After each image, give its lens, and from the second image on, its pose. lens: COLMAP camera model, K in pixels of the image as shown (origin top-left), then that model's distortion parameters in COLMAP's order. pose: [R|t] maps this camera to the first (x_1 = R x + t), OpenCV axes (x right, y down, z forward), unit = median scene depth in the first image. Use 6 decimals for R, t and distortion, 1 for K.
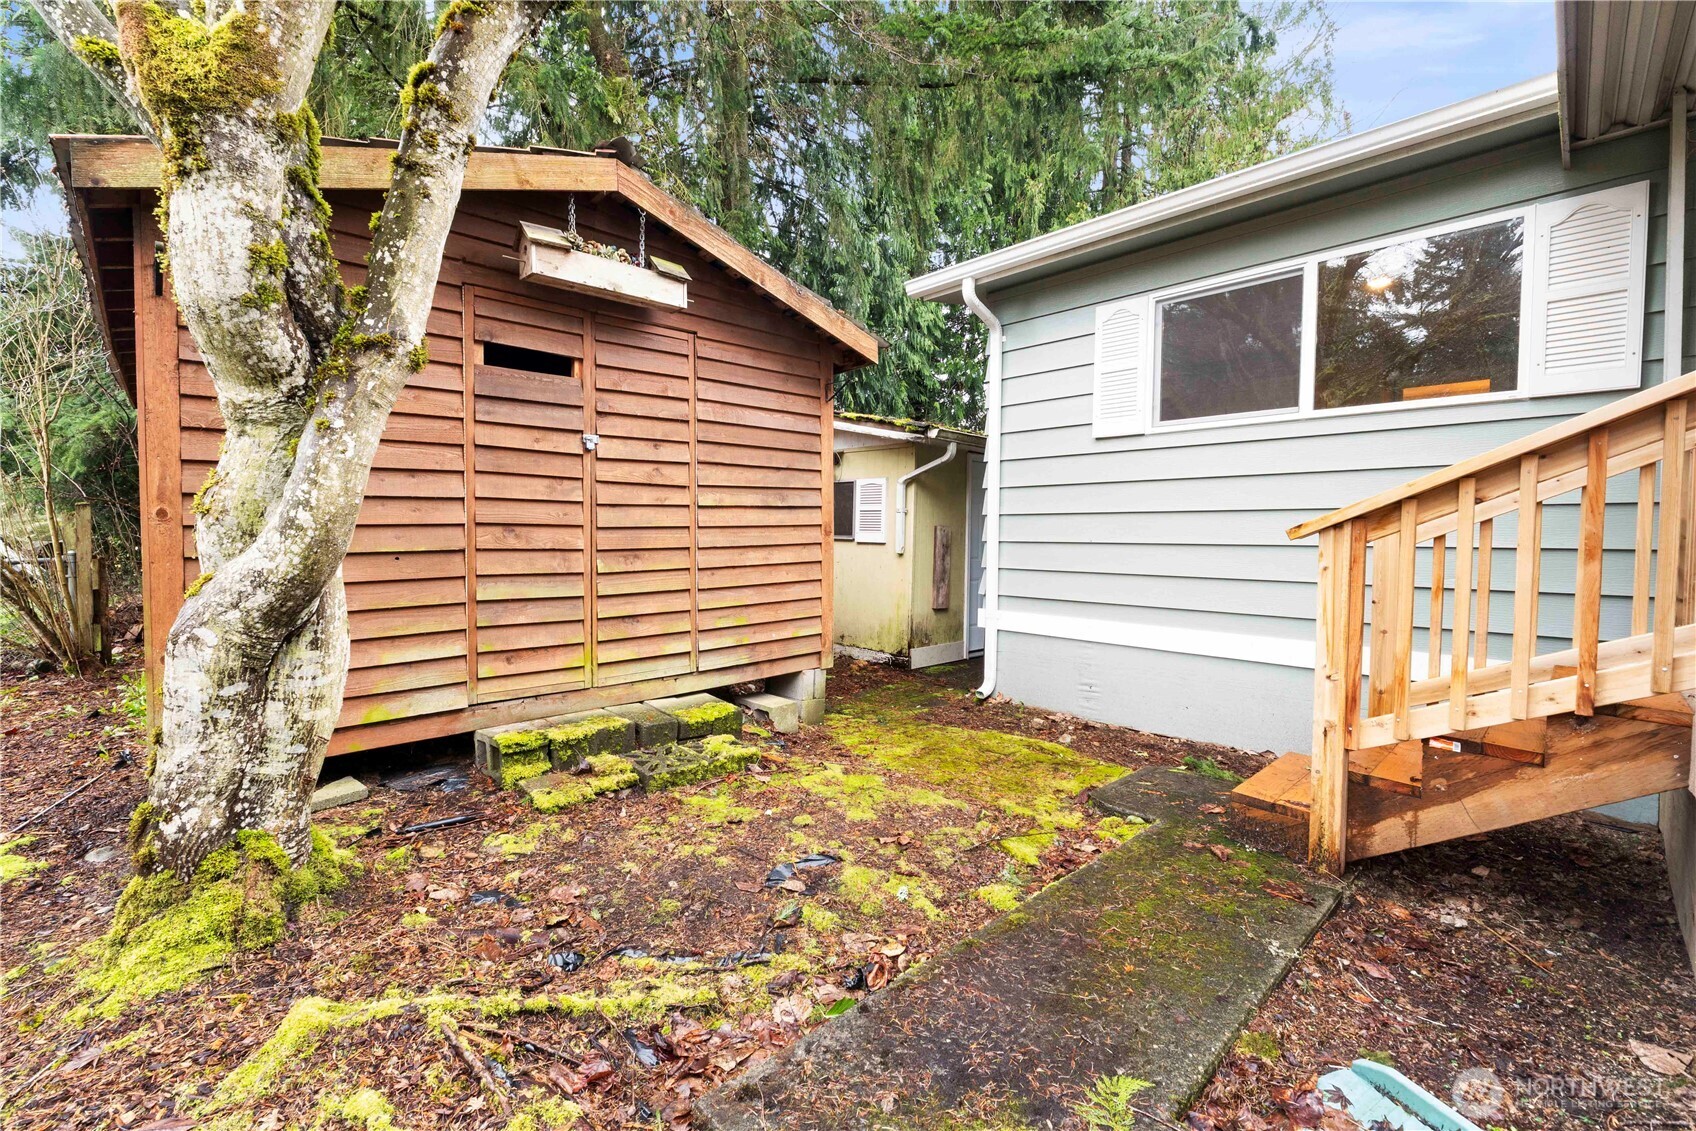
lens RADIAL K [[710.5, 0, 840.3], [0, 710.5, 559.9], [0, 0, 1]] dist [-0.011232, 0.000360]
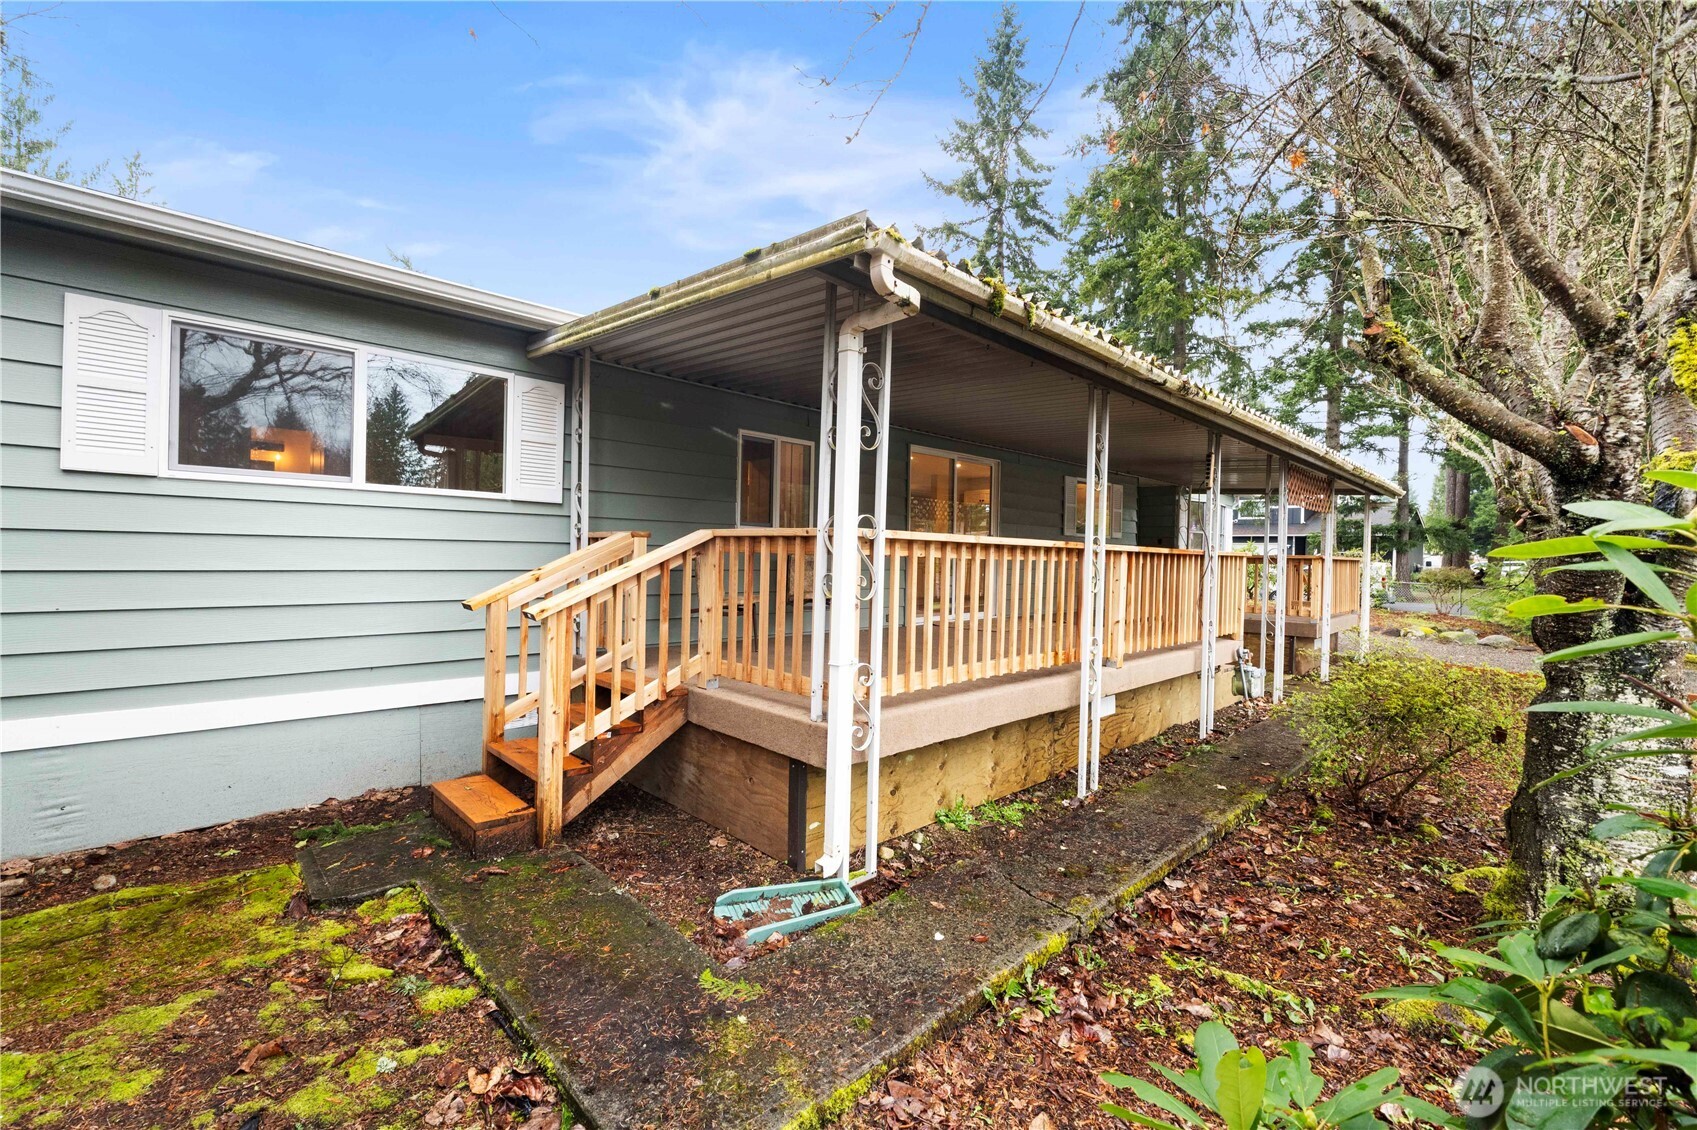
lens RADIAL K [[710.9, 0, 840.8], [0, 710.9, 559.4], [0, 0, 1]] dist [-0.011232, 0.000360]
pose [[-0.012012, -0.020980, 0.999708, -0.619268], [0.011310, 0.999713, 0.021116, -0.139312], [-0.999864, 0.011561, -0.011771, 0.336066]]
